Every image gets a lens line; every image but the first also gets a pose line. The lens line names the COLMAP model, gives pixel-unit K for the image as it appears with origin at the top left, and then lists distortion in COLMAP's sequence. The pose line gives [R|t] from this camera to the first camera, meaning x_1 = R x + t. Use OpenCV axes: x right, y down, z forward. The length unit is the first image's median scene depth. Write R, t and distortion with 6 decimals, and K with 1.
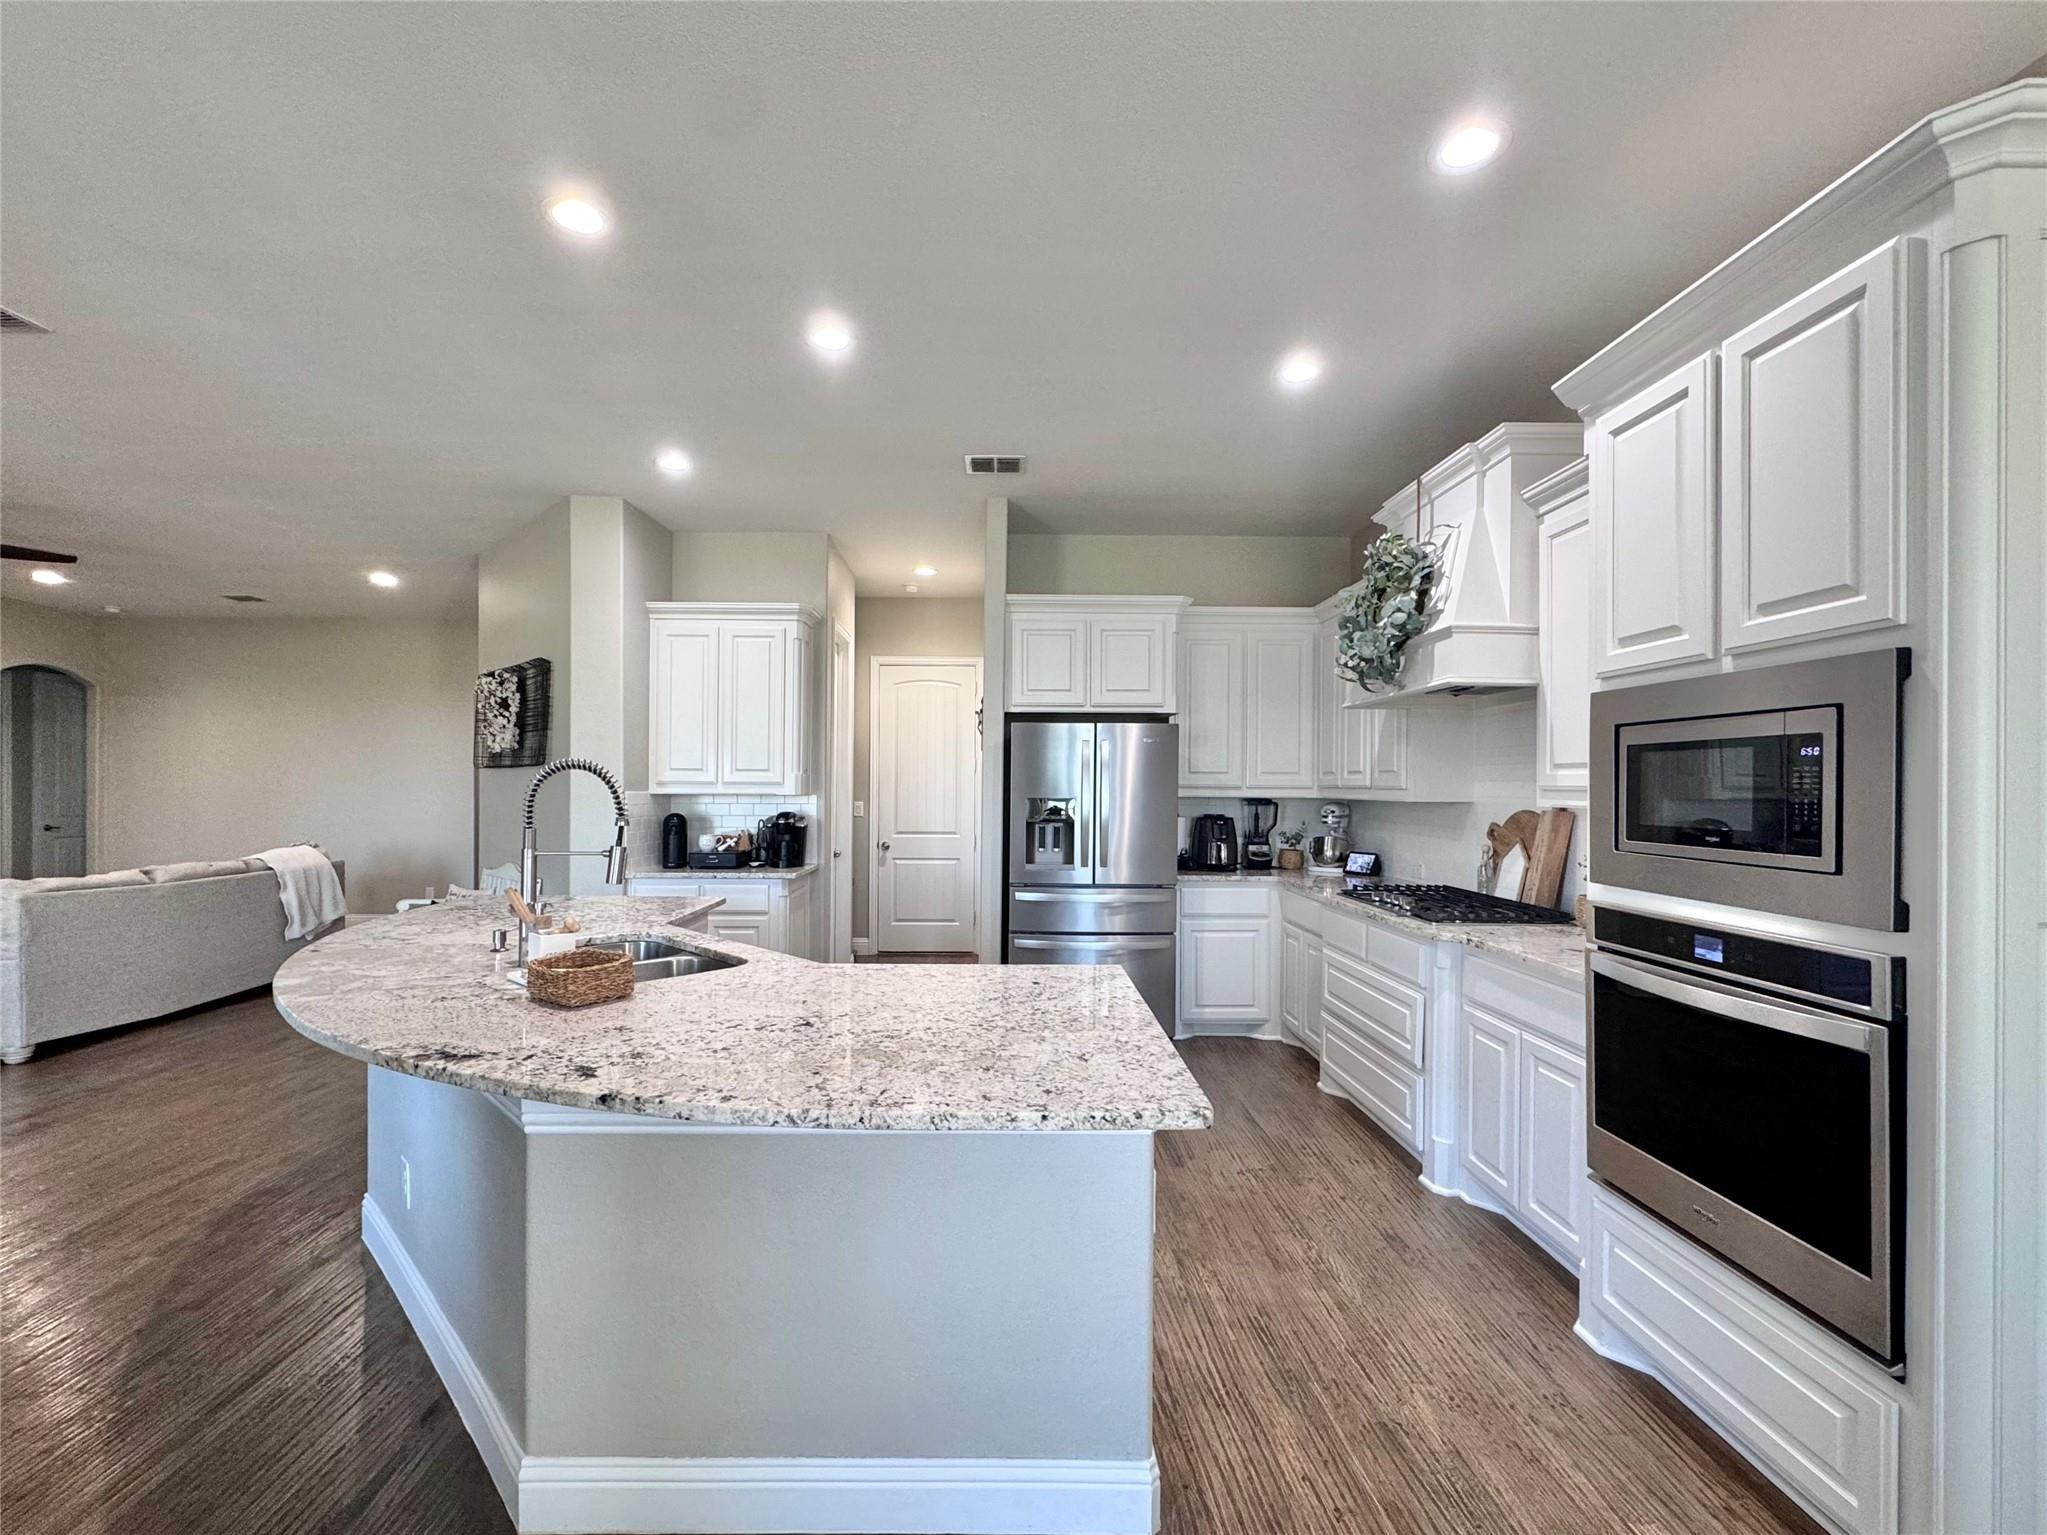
lens RADIAL K [[814.5, 0, 1023.5], [0, 814.5, 767.5], [0, 0, 1]] dist [-0.000412, -0.000121]
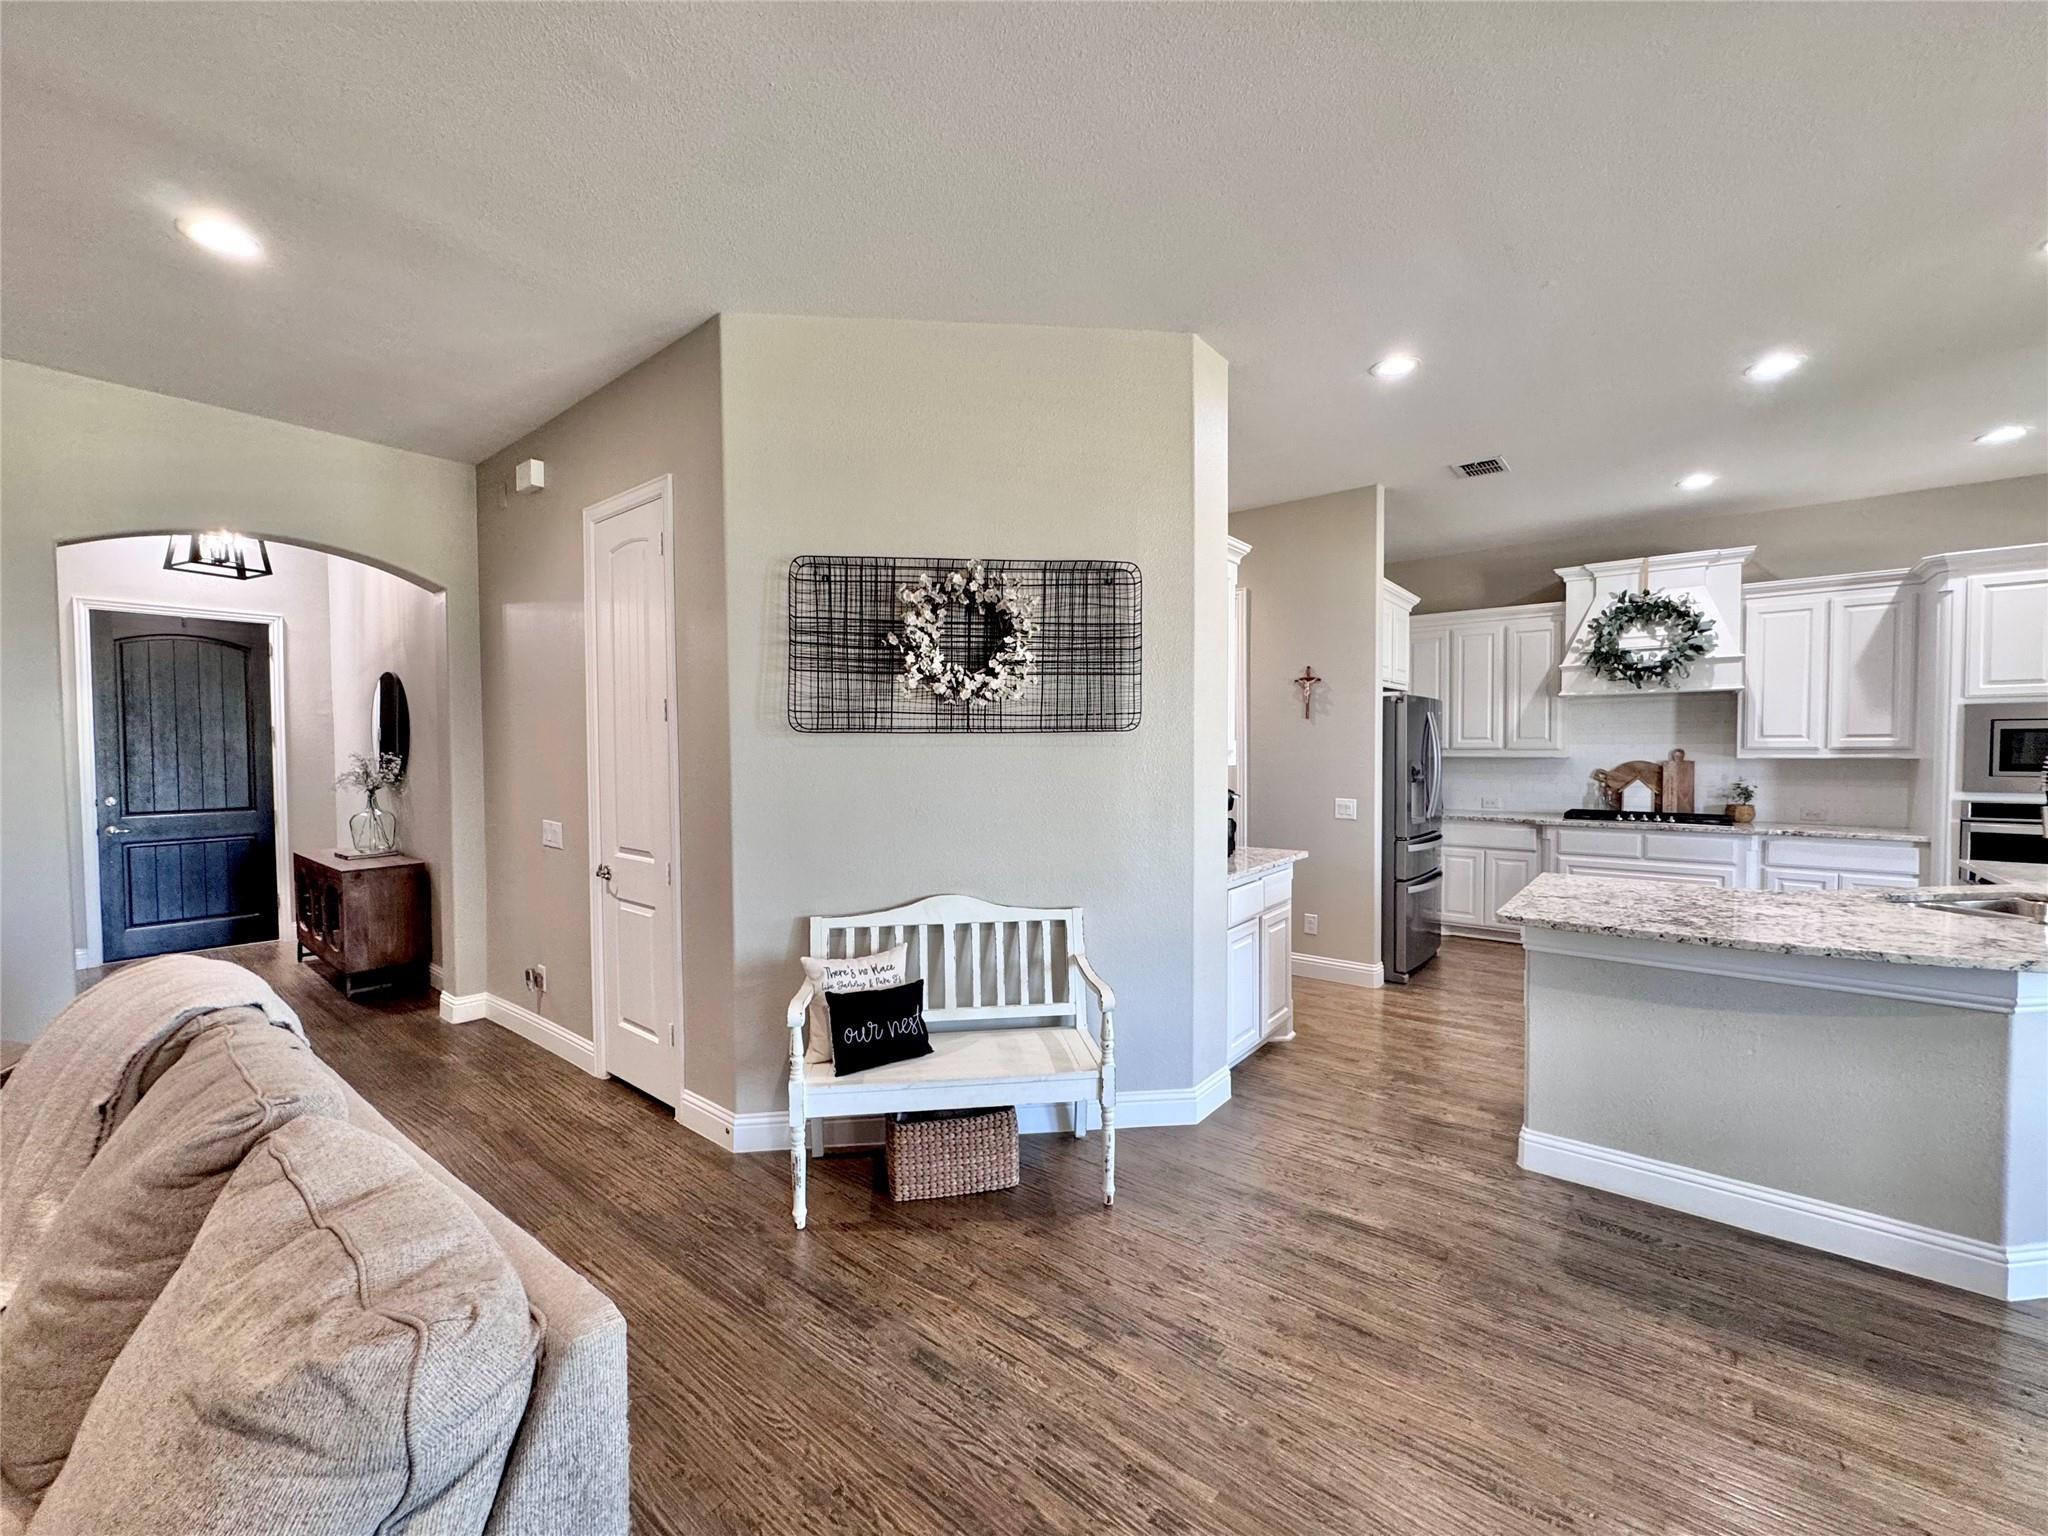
lens RADIAL K [[814.9, 0, 1024.0], [0, 814.9, 768.0], [0, 0, 1]] dist [-0.000412, -0.000121]
pose [[0.650917, -0.032704, 0.758445, -2.459249], [-0.005806, 0.998828, 0.048053, -0.010744], [-0.759127, -0.035682, 0.649964, 1.425476]]
